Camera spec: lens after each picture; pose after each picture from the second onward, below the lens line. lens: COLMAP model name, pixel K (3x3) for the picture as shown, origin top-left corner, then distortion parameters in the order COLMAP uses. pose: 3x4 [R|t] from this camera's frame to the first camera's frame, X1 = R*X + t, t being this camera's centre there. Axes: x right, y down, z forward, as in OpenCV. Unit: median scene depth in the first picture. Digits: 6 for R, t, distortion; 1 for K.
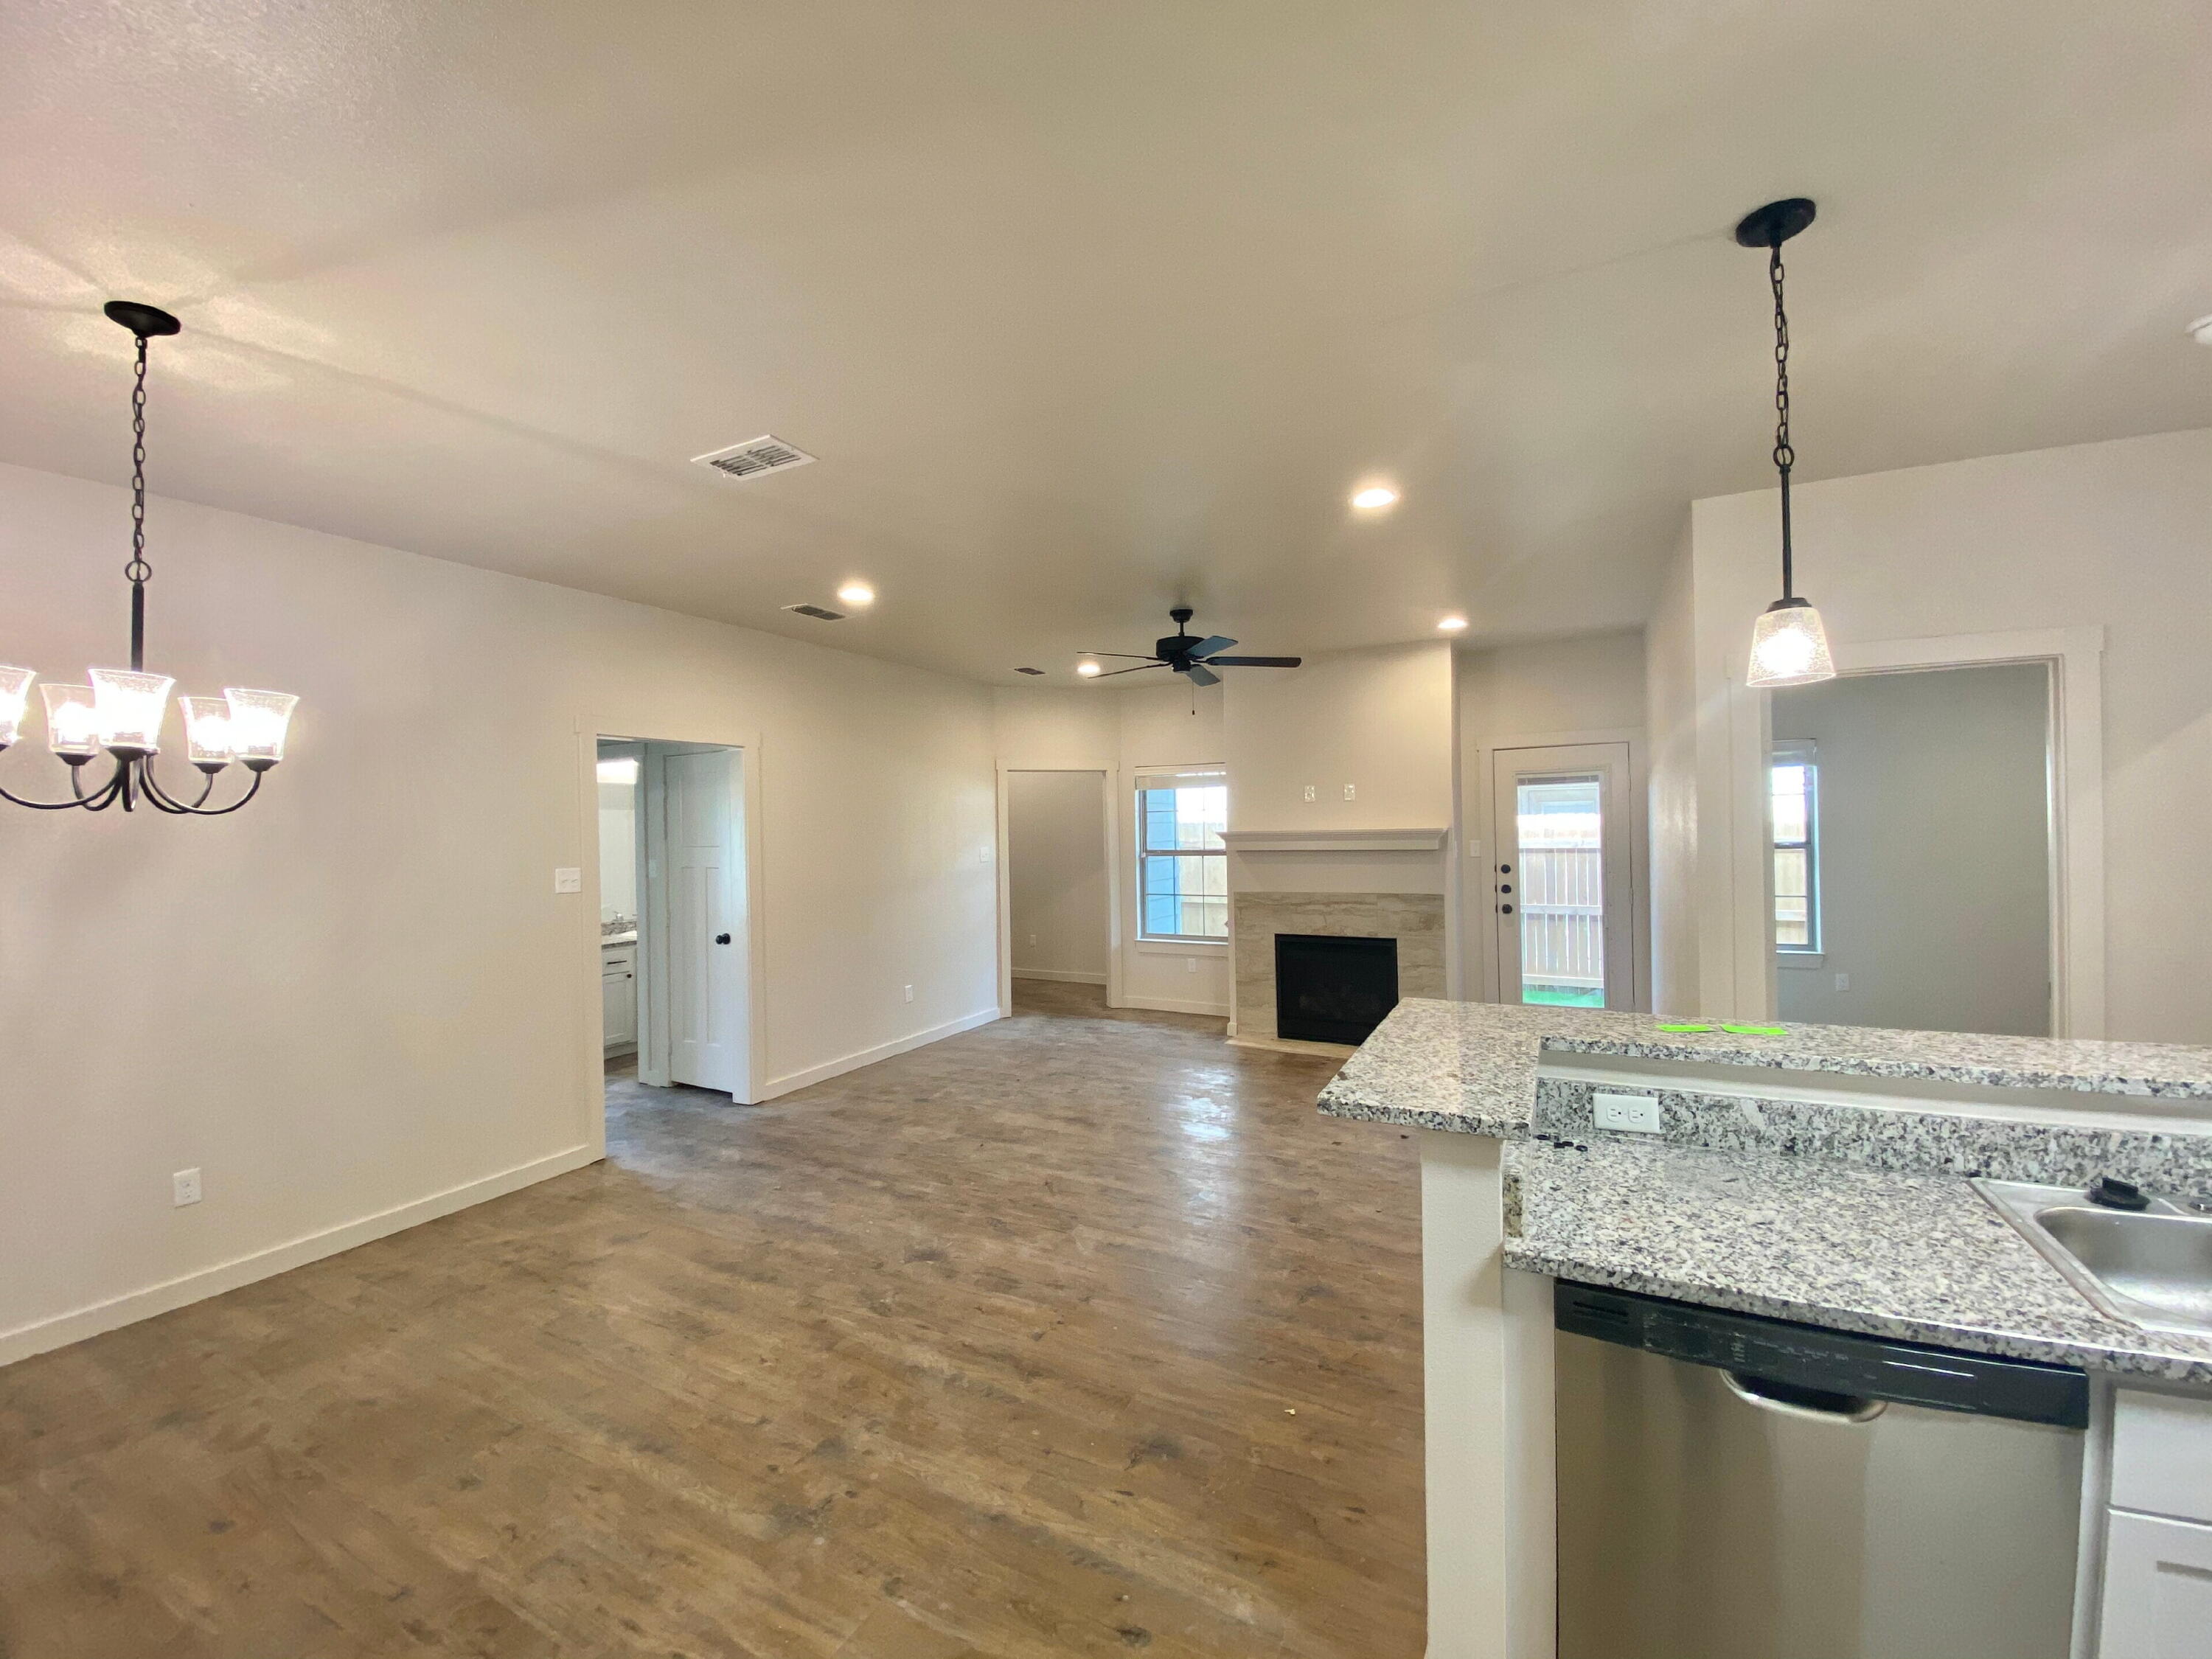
lens RADIAL K [[911.3, 0, 1099.9], [0, 911.3, 827.1], [0, 0, 1]] dist [-0.006699, -0.004800]
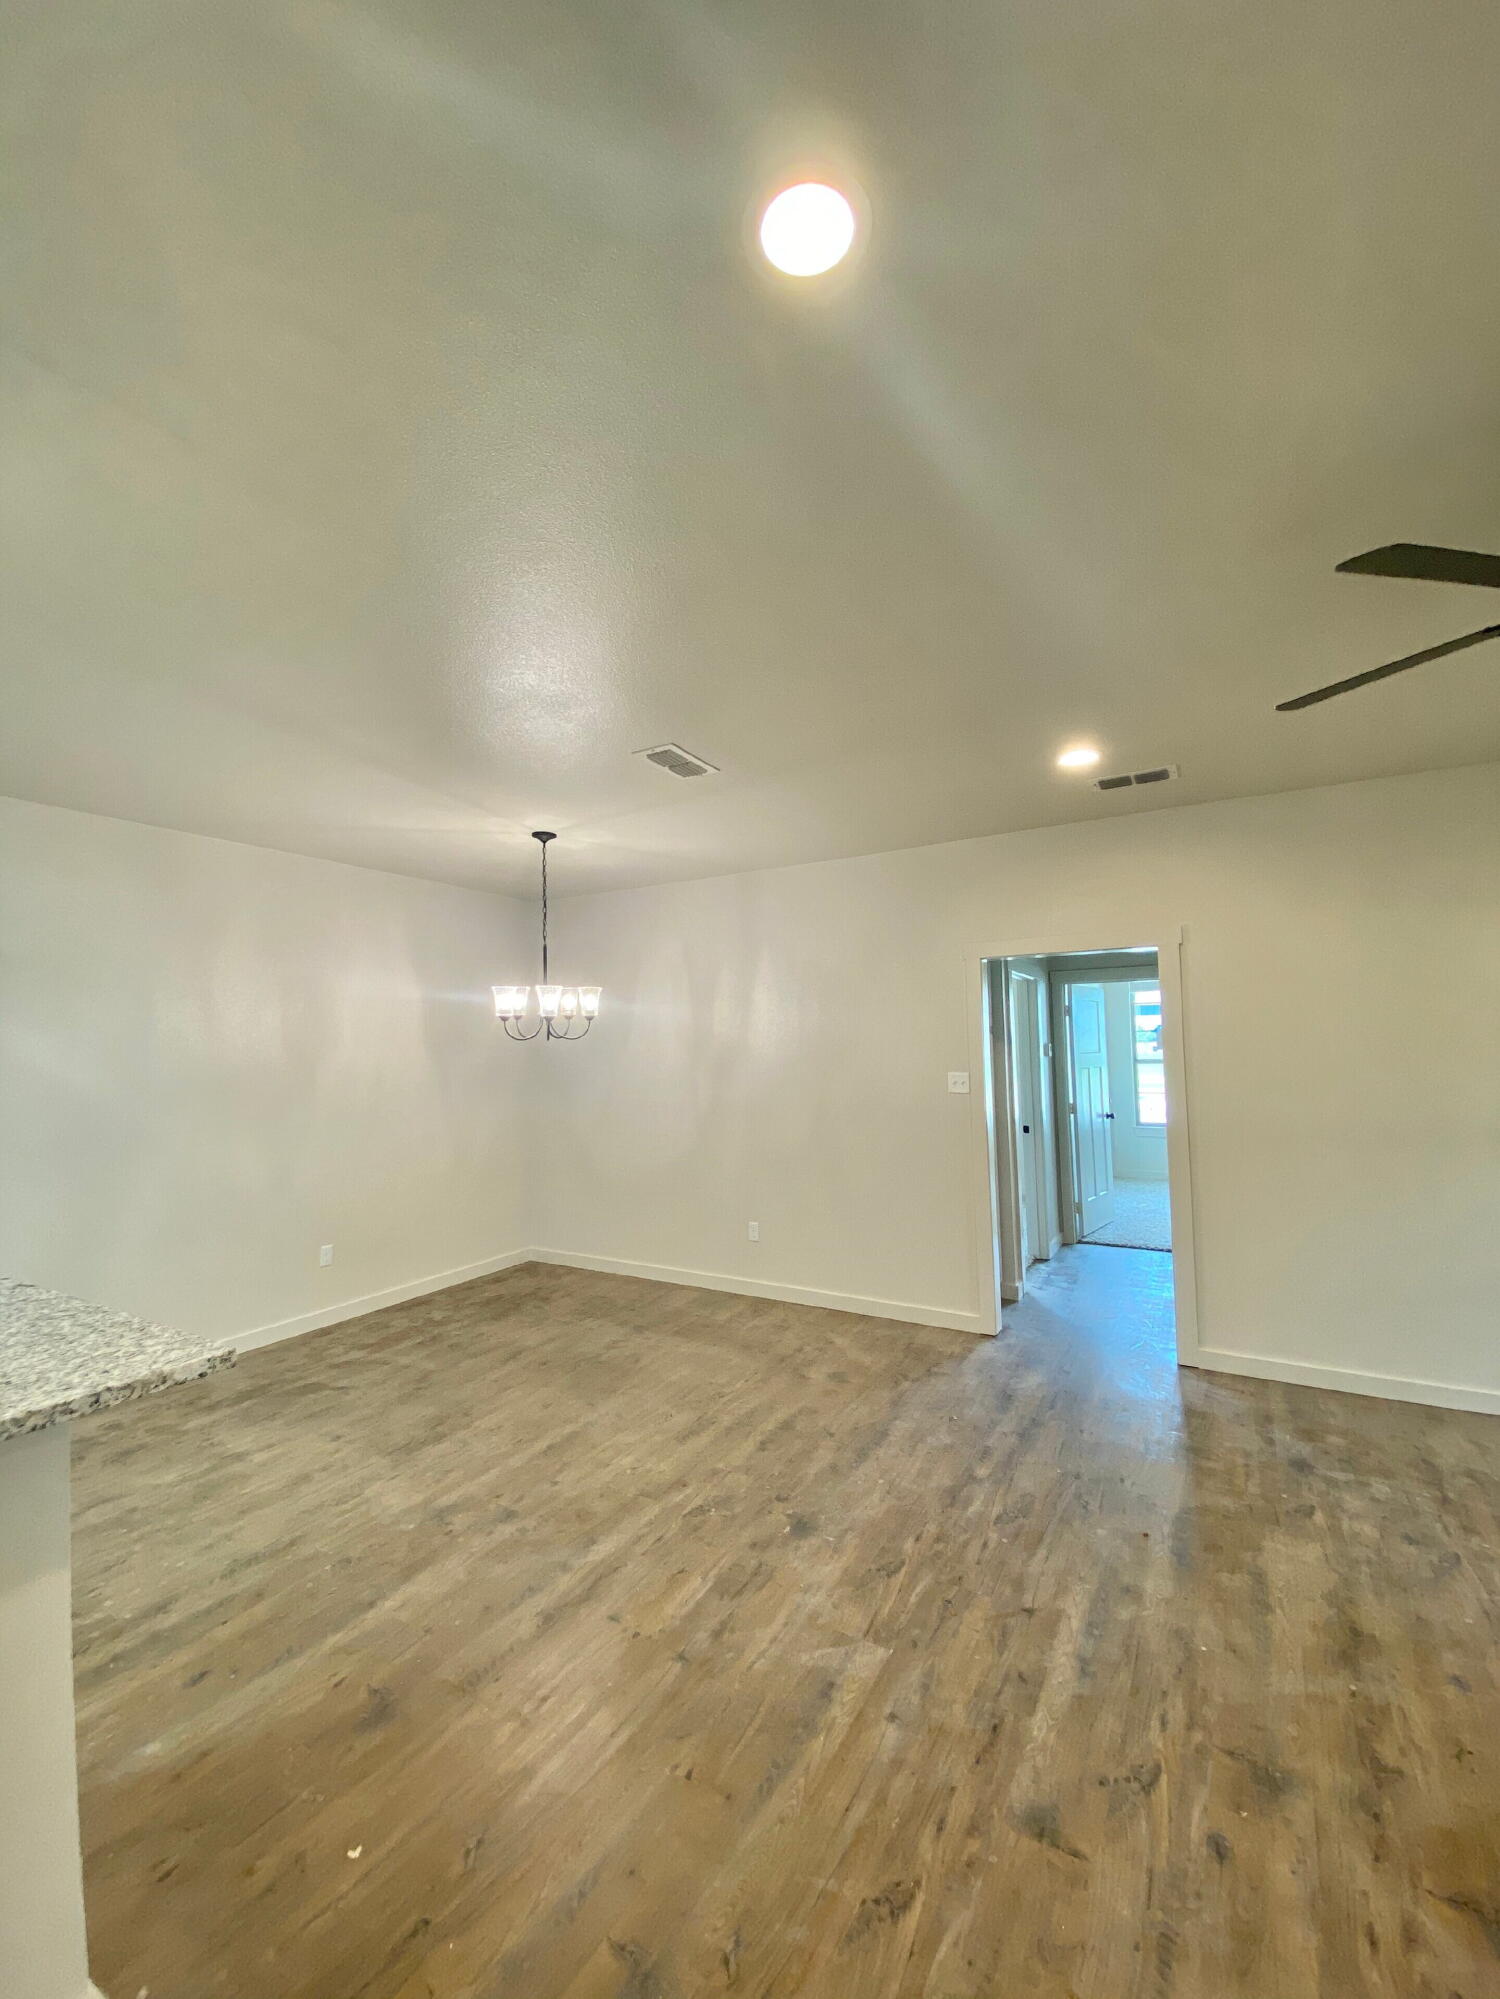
lens RADIAL K [[823.6, 0, 749.4], [0, 823.6, 991.1], [0, 0, 1]] dist [-0.006699, -0.004800]
pose [[-0.045364, -0.032885, -0.998429, 0.607501], [0.011455, 0.999375, -0.033437, -0.034480], [0.998905, -0.012954, -0.044959, 0.928153]]
